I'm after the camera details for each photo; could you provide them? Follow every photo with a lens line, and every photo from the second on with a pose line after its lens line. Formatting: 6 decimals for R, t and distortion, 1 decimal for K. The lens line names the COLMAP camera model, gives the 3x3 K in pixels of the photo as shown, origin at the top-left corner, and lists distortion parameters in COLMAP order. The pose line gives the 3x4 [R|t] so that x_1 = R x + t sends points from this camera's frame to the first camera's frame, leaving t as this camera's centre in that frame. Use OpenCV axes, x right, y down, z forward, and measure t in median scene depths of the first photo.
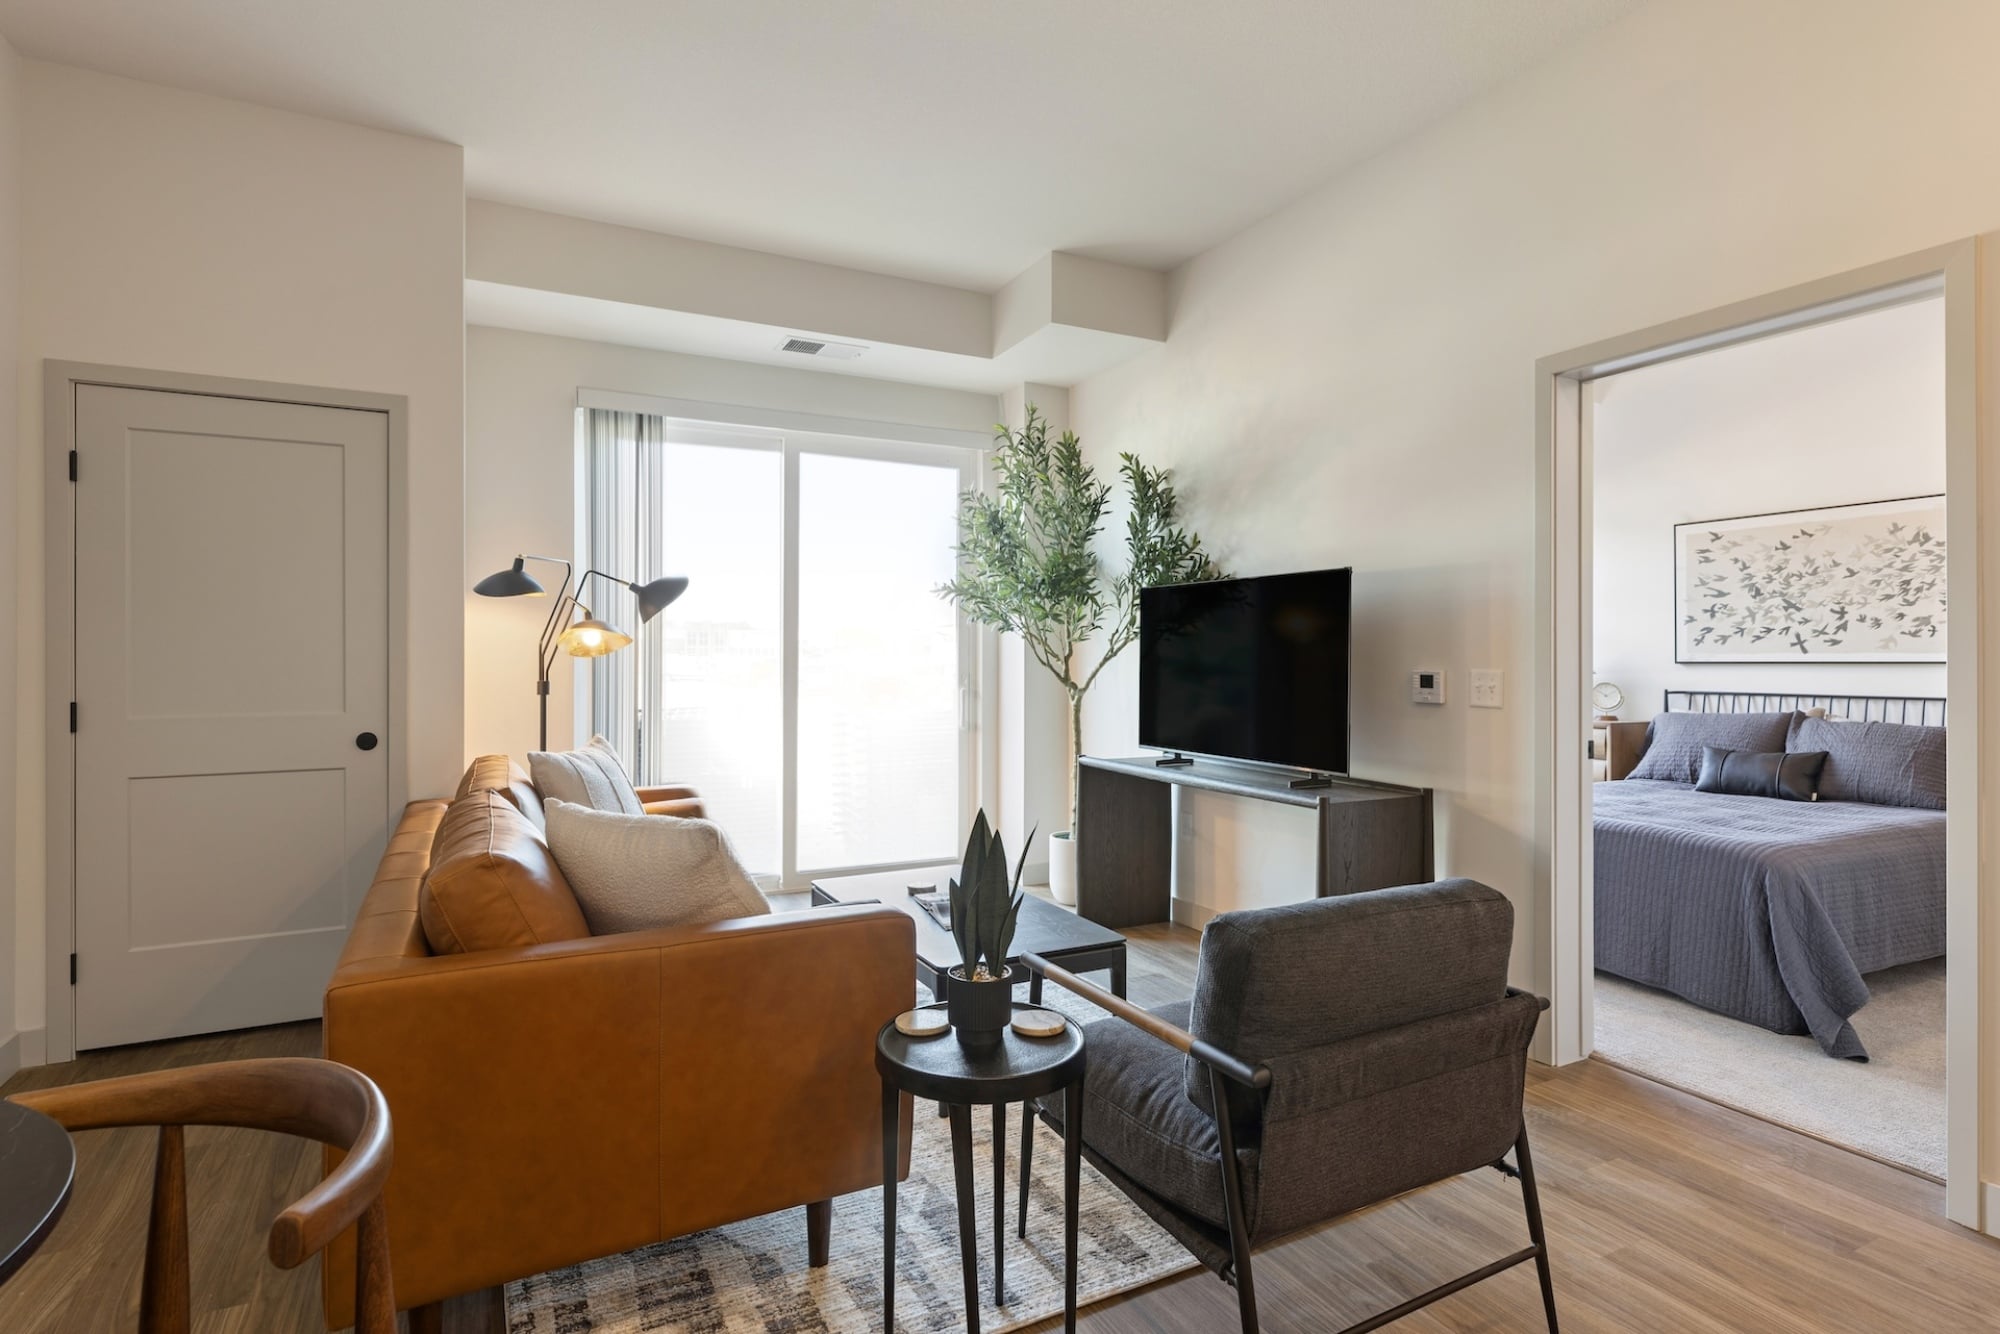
lens RADIAL K [[1009.1, 0, 1027.6], [0, 1009.1, 655.4], [0, 0, 1]] dist [-0.001022, -0.000479]
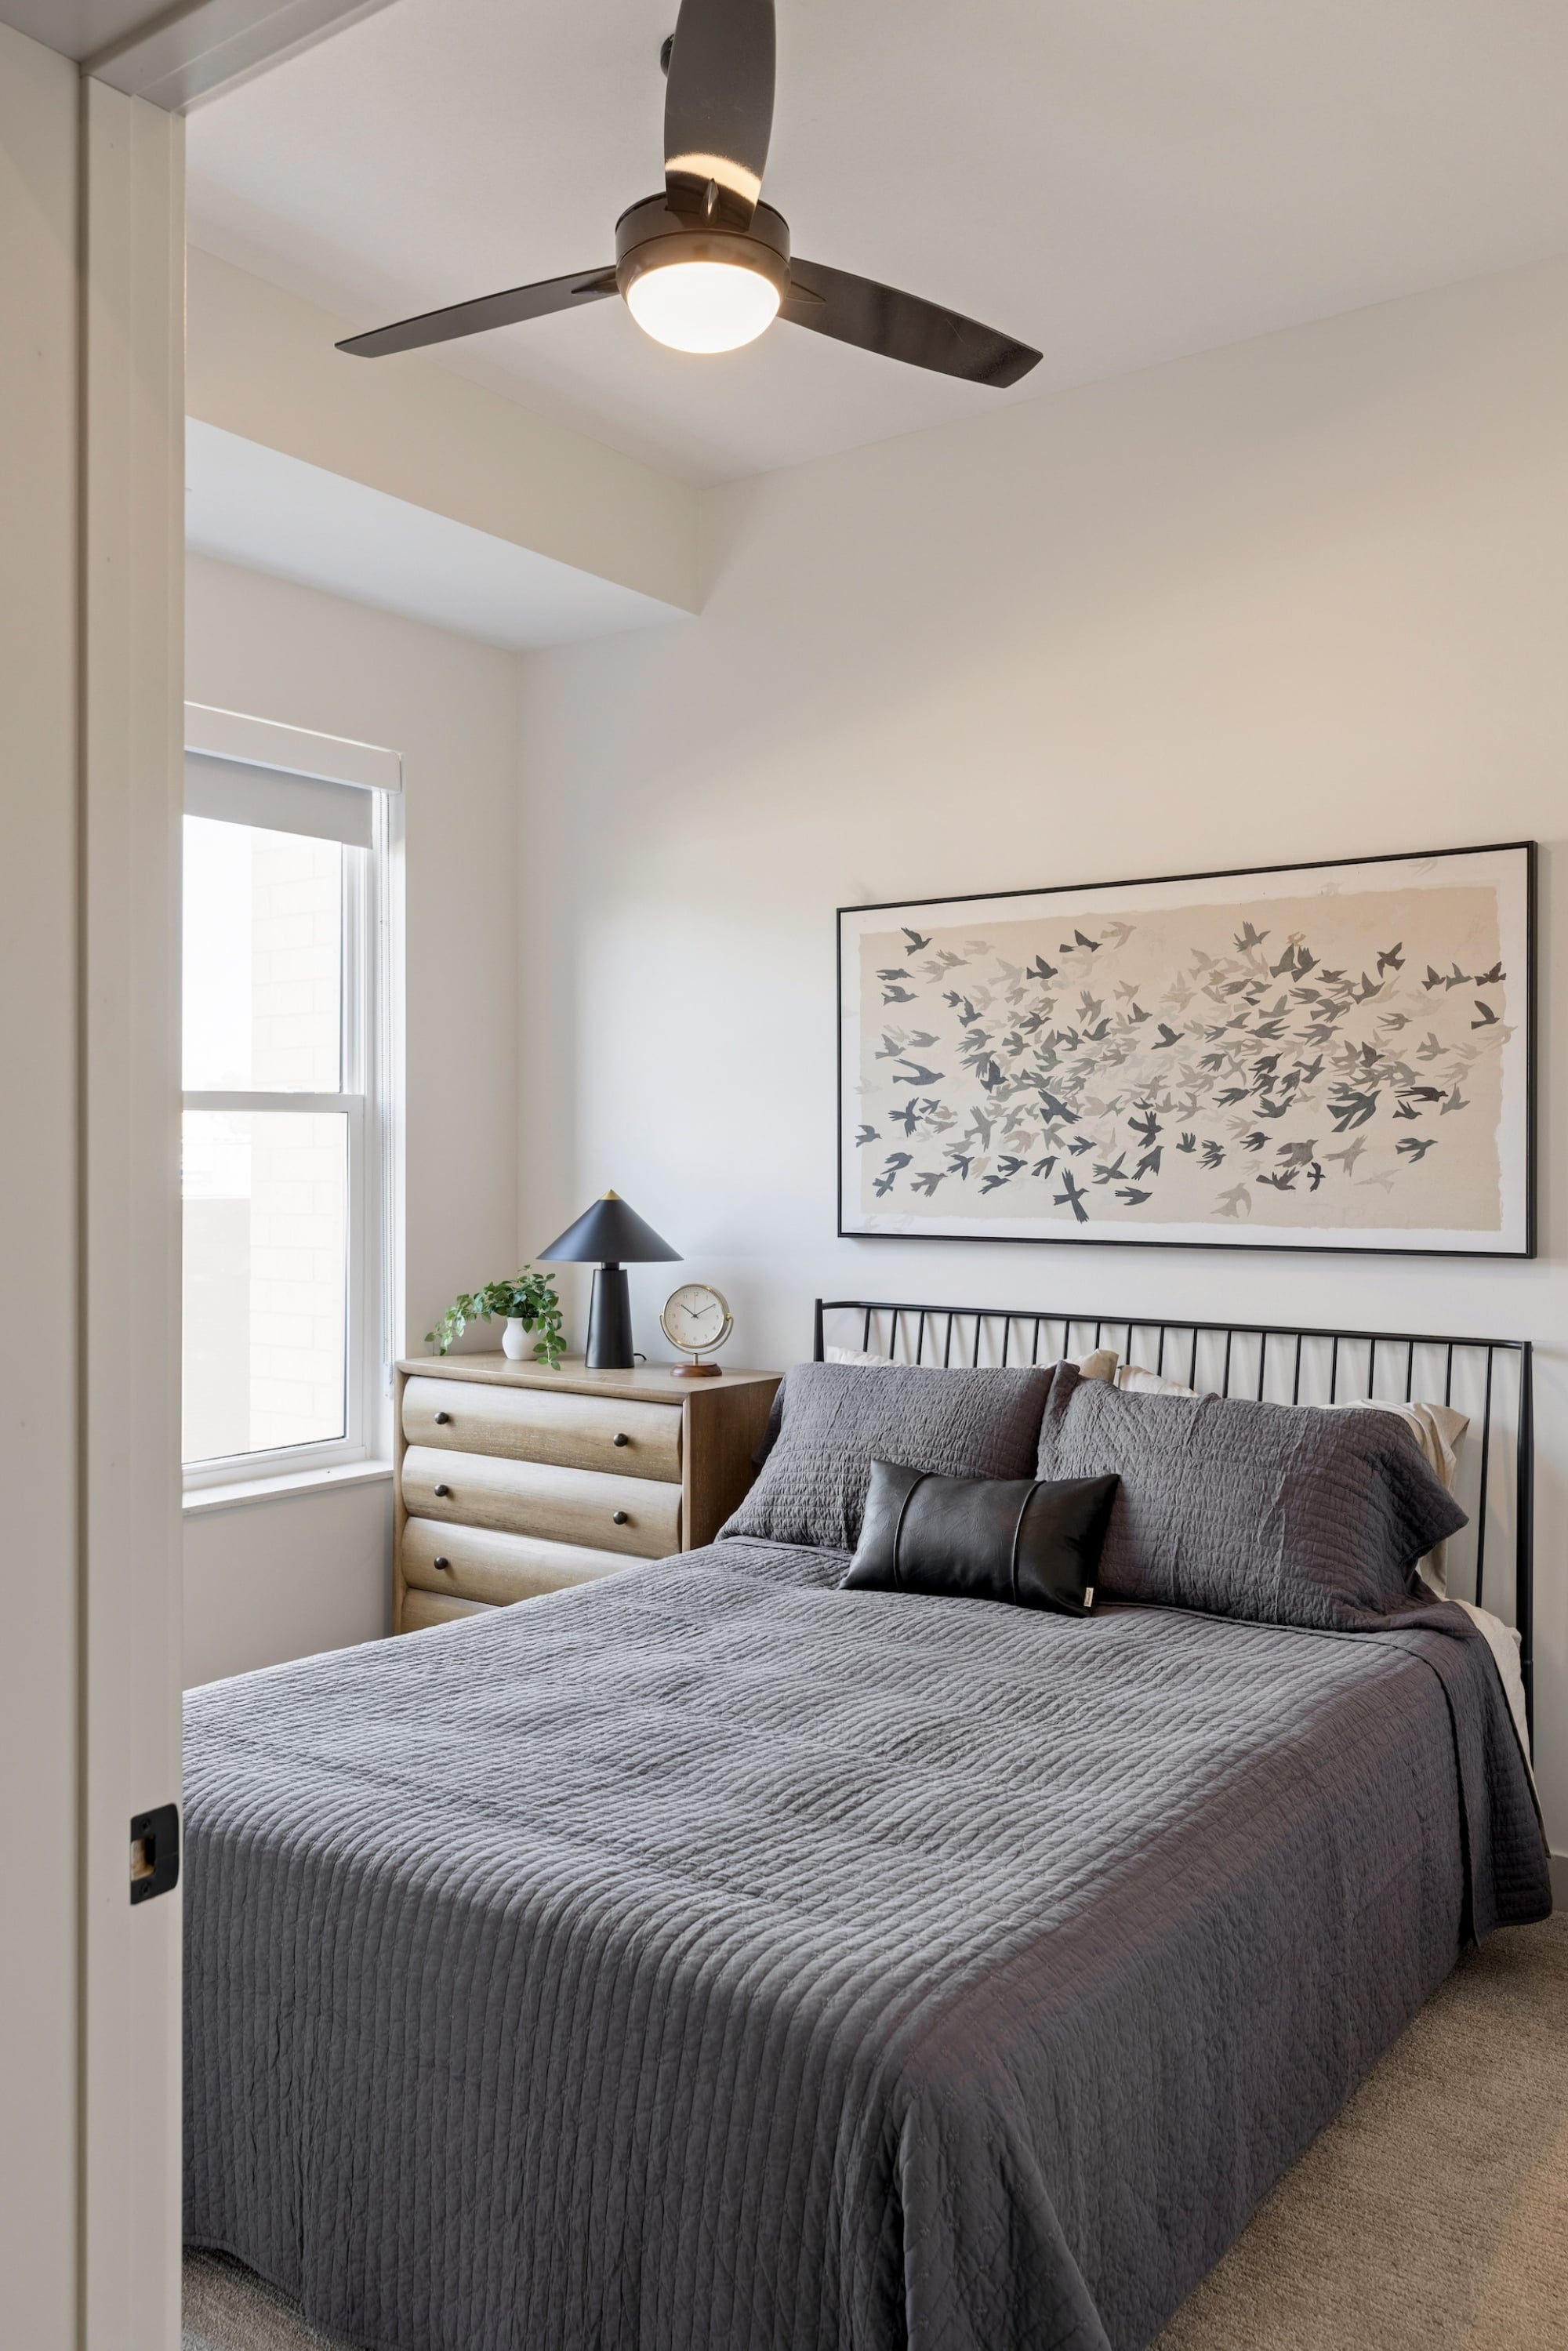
lens RADIAL K [[1765.6, 0, 784.0], [0, 1765.6, 1175.5], [0, 0, 1]] dist [-0.006302, -0.003067]
pose [[0.893819, -0.006484, 0.448380, 0.328168], [-0.001647, 0.999841, 0.017742, -0.035200], [-0.448424, -0.016597, 0.893667, 0.394226]]
